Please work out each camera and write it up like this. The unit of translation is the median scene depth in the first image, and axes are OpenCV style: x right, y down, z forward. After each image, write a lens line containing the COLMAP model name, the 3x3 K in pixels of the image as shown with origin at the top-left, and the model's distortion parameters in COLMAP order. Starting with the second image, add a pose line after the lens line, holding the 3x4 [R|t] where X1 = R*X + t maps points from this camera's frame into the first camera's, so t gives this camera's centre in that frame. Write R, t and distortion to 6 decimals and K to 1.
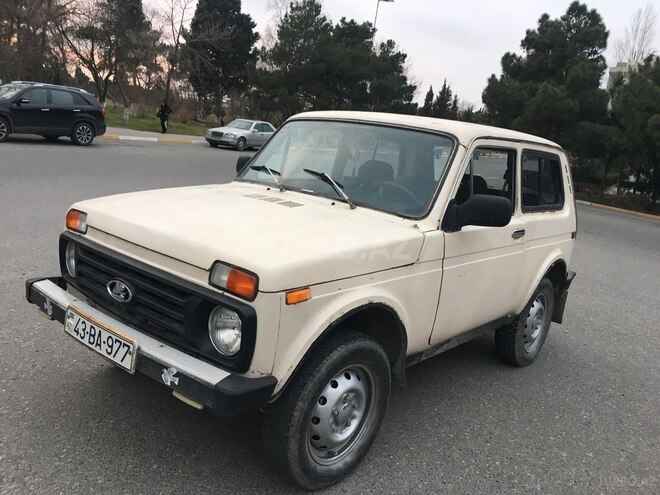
lens RADIAL K [[558.1, 0, 323.5], [0, 558.1, 249.8], [0, 0, 1]] dist [0.080303, -0.105824]
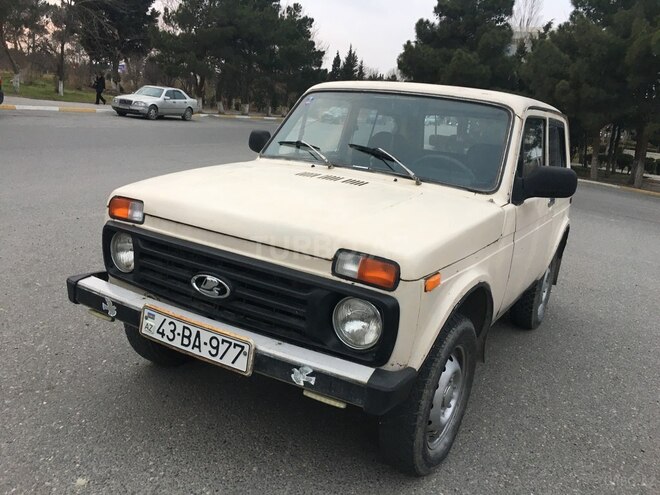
lens RADIAL K [[558.1, 0, 323.8], [0, 558.1, 246.6], [0, 0, 1]] dist [0.080303, -0.105824]
pose [[0.985437, -0.052272, 0.161808, -0.245309], [0.043921, 0.997533, 0.054764, -0.024515], [-0.164271, -0.046860, 0.985302, 0.059230]]
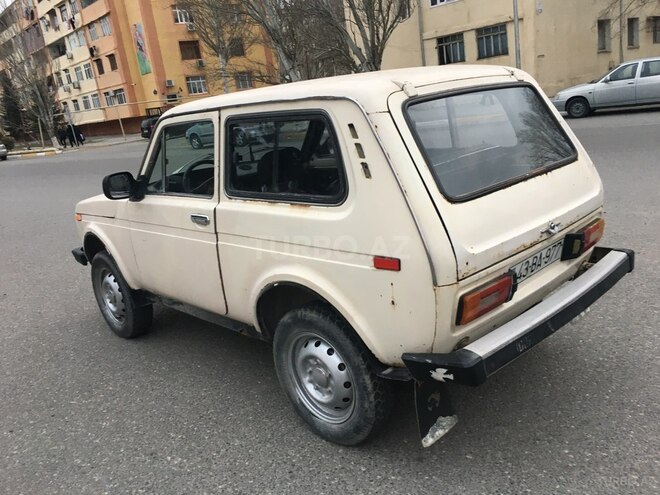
lens RADIAL K [[558.1, 0, 325.4], [0, 558.1, 247.9], [0, 0, 1]] dist [0.080303, -0.105824]
pose [[-0.092151, 0.156858, -0.983313, 1.268682], [-0.095694, 0.981549, 0.165545, -0.157259], [0.991136, 0.109353, -0.075441, 1.349510]]
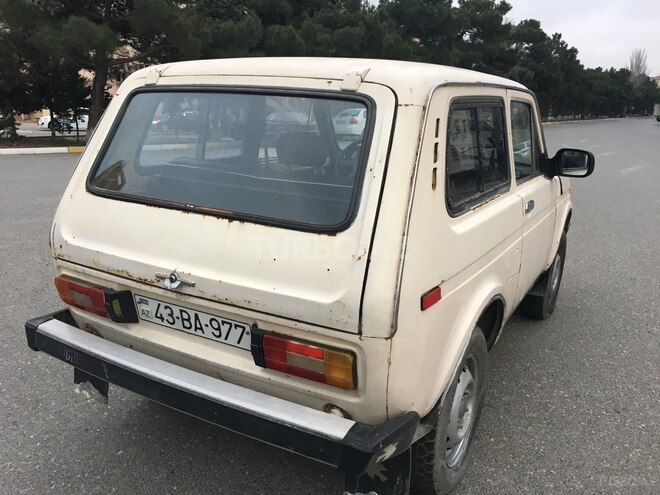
lens RADIAL K [[558.1, 0, 327.4], [0, 558.1, 249.2], [0, 0, 1]] dist [0.080303, -0.105824]
pose [[-0.970133, -0.088524, -0.225843, 0.460124], [-0.178615, 0.890643, 0.418153, -0.386357], [0.164129, 0.446003, -0.879854, 2.117206]]
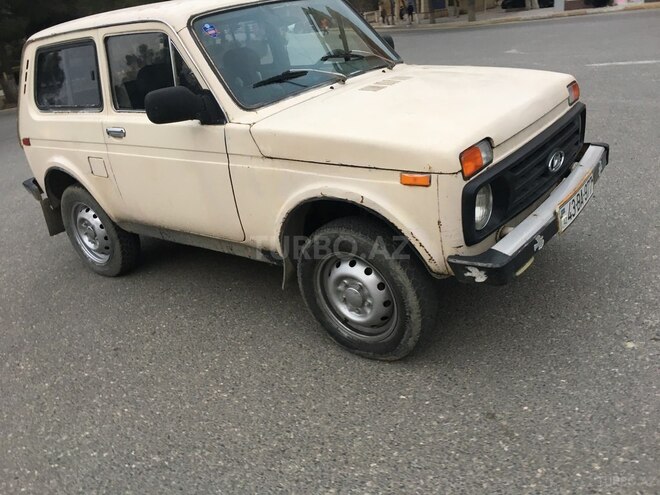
lens RADIAL K [[558.1, 0, 332.6], [0, 558.1, 246.0], [0, 0, 1]] dist [0.080303, -0.105824]
pose [[-0.089817, -0.483473, 0.870739, -1.005255], [0.321246, 0.813482, 0.484817, -0.339754], [-0.942727, 0.323267, 0.082249, 1.026648]]
